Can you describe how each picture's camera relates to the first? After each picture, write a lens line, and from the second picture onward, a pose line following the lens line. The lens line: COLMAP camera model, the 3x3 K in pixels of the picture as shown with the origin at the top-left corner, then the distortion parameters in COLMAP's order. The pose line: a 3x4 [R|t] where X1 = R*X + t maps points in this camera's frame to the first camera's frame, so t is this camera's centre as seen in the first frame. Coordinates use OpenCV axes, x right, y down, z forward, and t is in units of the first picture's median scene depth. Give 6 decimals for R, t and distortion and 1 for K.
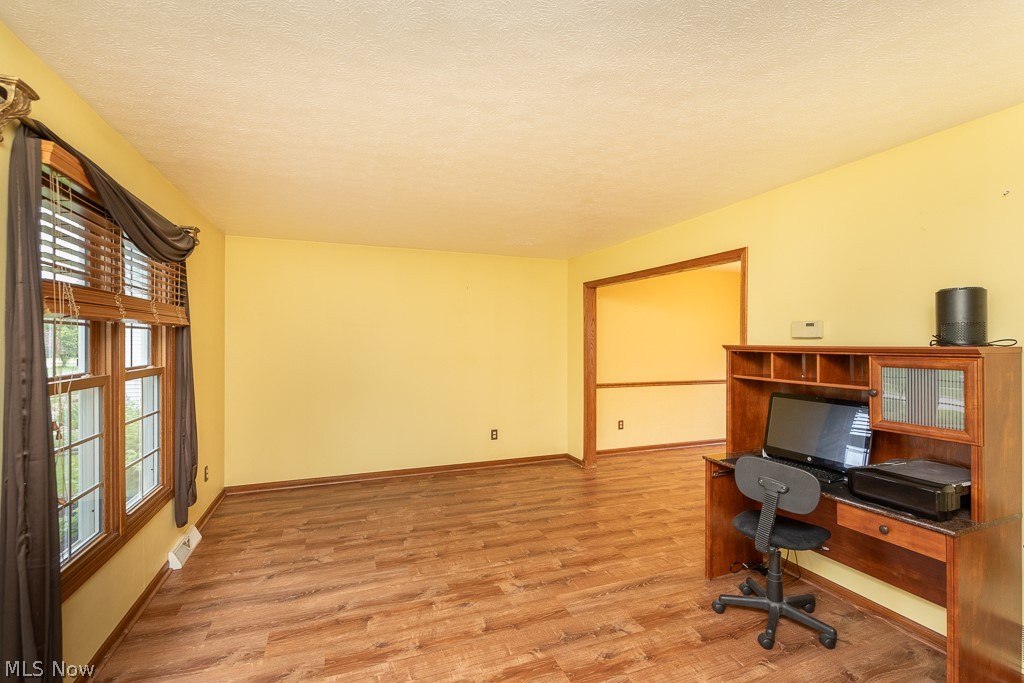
lens RADIAL K [[434.0, 0, 507.4], [0, 434.0, 344.3], [0, 0, 1]] dist [0.004073, -0.000134]
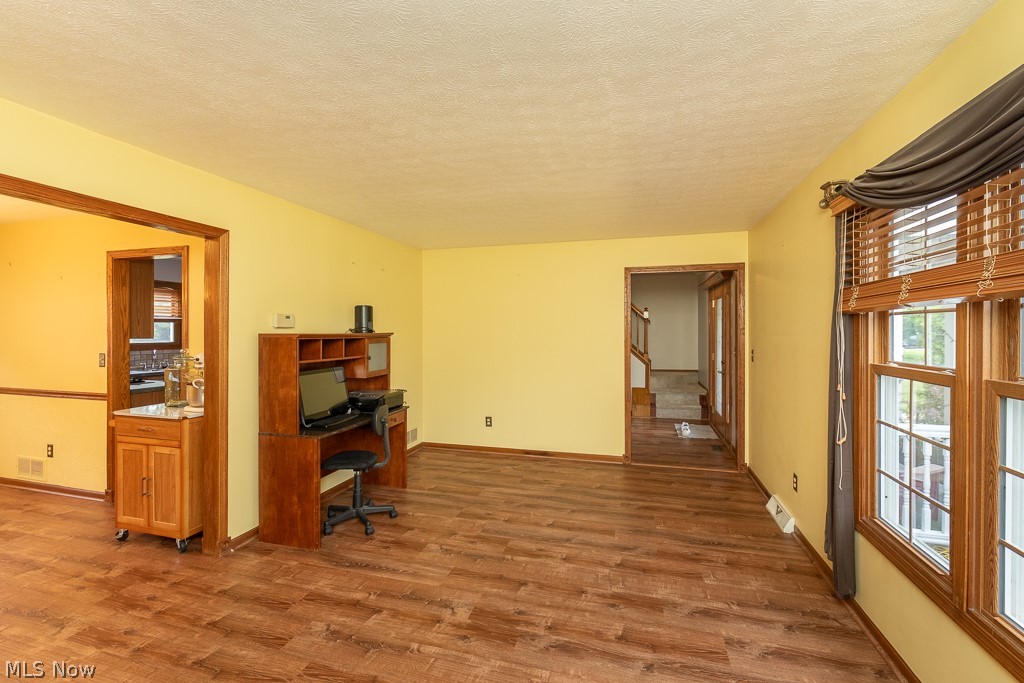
lens RADIAL K [[434.0, 0, 512.3], [0, 434.0, 330.4], [0, 0, 1]] dist [0.004073, -0.000134]
pose [[-0.788258, -0.000131, 0.615345, -0.663129], [0.003062, 0.999987, 0.004135, -0.010269], [-0.615337, 0.005144, -0.788247, 1.752050]]
